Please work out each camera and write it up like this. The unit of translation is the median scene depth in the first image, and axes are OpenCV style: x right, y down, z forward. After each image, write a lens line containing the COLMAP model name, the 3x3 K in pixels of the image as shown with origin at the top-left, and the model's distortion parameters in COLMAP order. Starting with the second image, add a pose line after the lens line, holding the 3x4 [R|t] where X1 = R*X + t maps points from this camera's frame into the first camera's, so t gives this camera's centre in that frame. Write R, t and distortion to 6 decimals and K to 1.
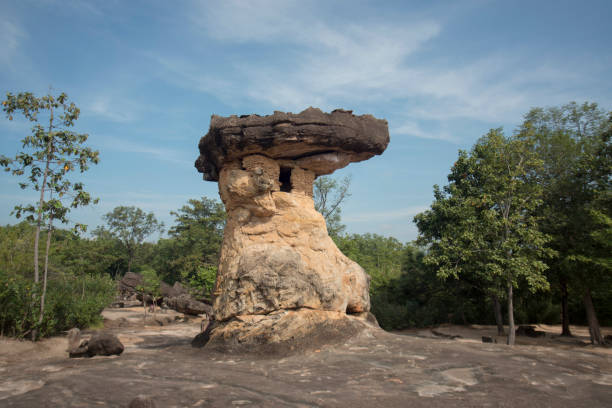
lens RADIAL K [[445.9, 0, 304.2], [0, 445.9, 207.7], [0, 0, 1]] dist [-0.013151, -0.004051]
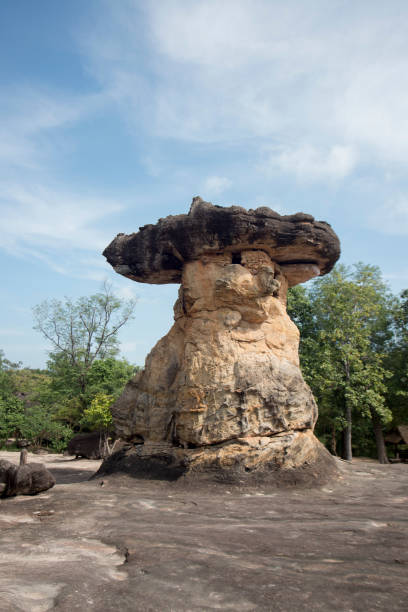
lens RADIAL K [[445.9, 0, 194.1], [0, 445.9, 300.6], [0, 0, 1]] dist [-0.013151, -0.004051]
pose [[0.902318, 0.138589, 0.408186, -0.582588], [-0.101547, 0.988599, -0.111176, 0.090554], [-0.418940, 0.058866, 0.906104, 0.268581]]
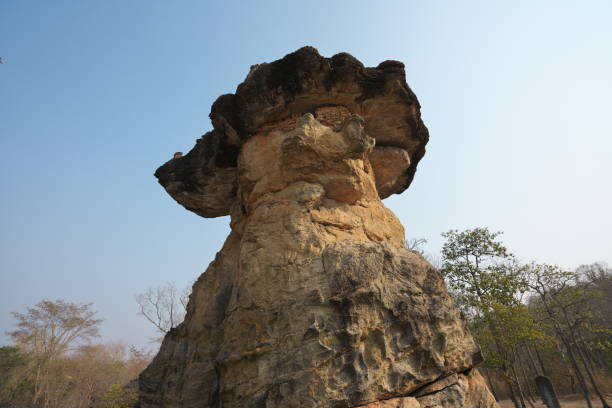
lens RADIAL K [[281.4, 0, 306.0], [0, 281.4, 204.0], [0, 0, 1]] dist [-0.032385, 0.000021]
pose [[0.872652, 0.221089, 0.435428, -0.305102], [-0.013449, 0.902188, -0.431133, 0.188836], [-0.488157, 0.370373, 0.790270, 0.768660]]
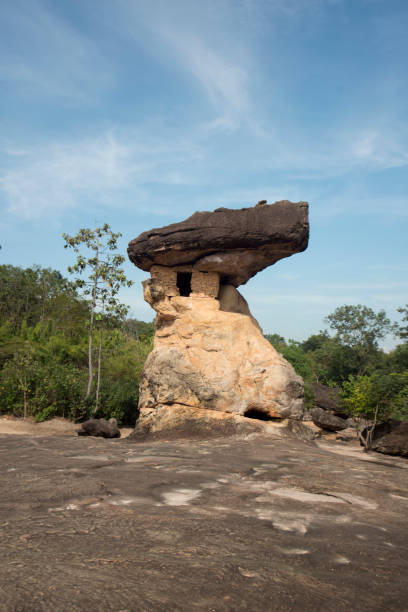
lens RADIAL K [[597.8, 0, 195.3], [0, 597.8, 306.6], [0, 0, 1]] dist [-0.022954, -0.004477]
pose [[0.713108, -0.061175, -0.698380, 1.020430], [0.065381, 0.997647, -0.020629, 0.021699], [0.697999, -0.030950, 0.715430, 0.002325]]
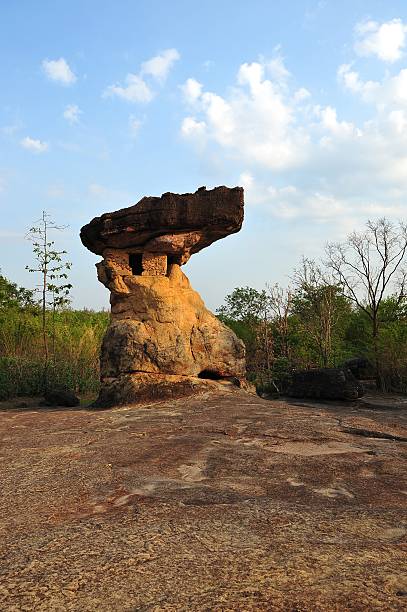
lens RADIAL K [[452.2, 0, 205.8], [0, 452.2, 325.4], [0, 0, 1]] dist [-0.004315, -0.000921]
pose [[0.832758, -0.062115, -0.550141, 0.797957], [0.116665, 0.991062, 0.064701, 0.042451], [0.541205, -0.118063, 0.832561, 0.097455]]
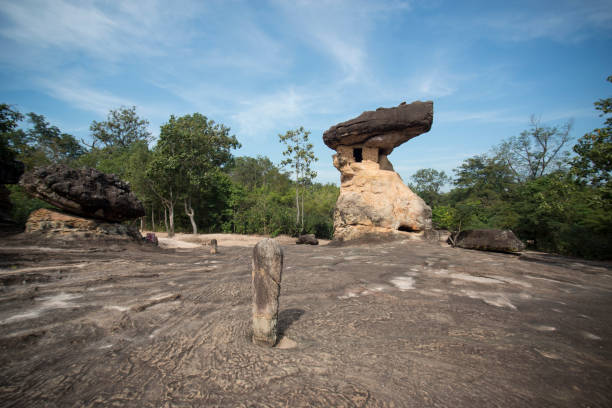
lens RADIAL K [[308.6, 0, 306.0], [0, 308.6, 204.0], [0, 0, 1]] dist [-0.036551, 0.032784]
pose [[0.645178, -0.027669, -0.763531, 0.817426], [0.114963, 0.991482, 0.061213, 0.033809], [0.755334, -0.127271, 0.642863, 0.011086]]
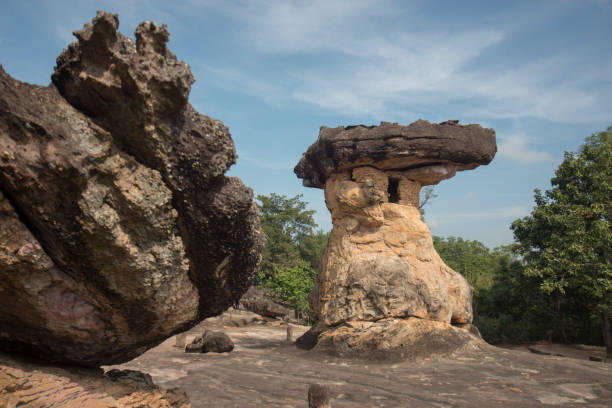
lens RADIAL K [[493.9, 0, 306.0], [0, 493.9, 204.0], [0, 0, 1]] dist [-0.017661, 0.018799]
pose [[0.991063, 0.020068, -0.131873, -0.095913], [-0.019727, 0.999798, 0.003891, -0.034692], [0.131925, -0.001255, 0.991259, -0.157999]]
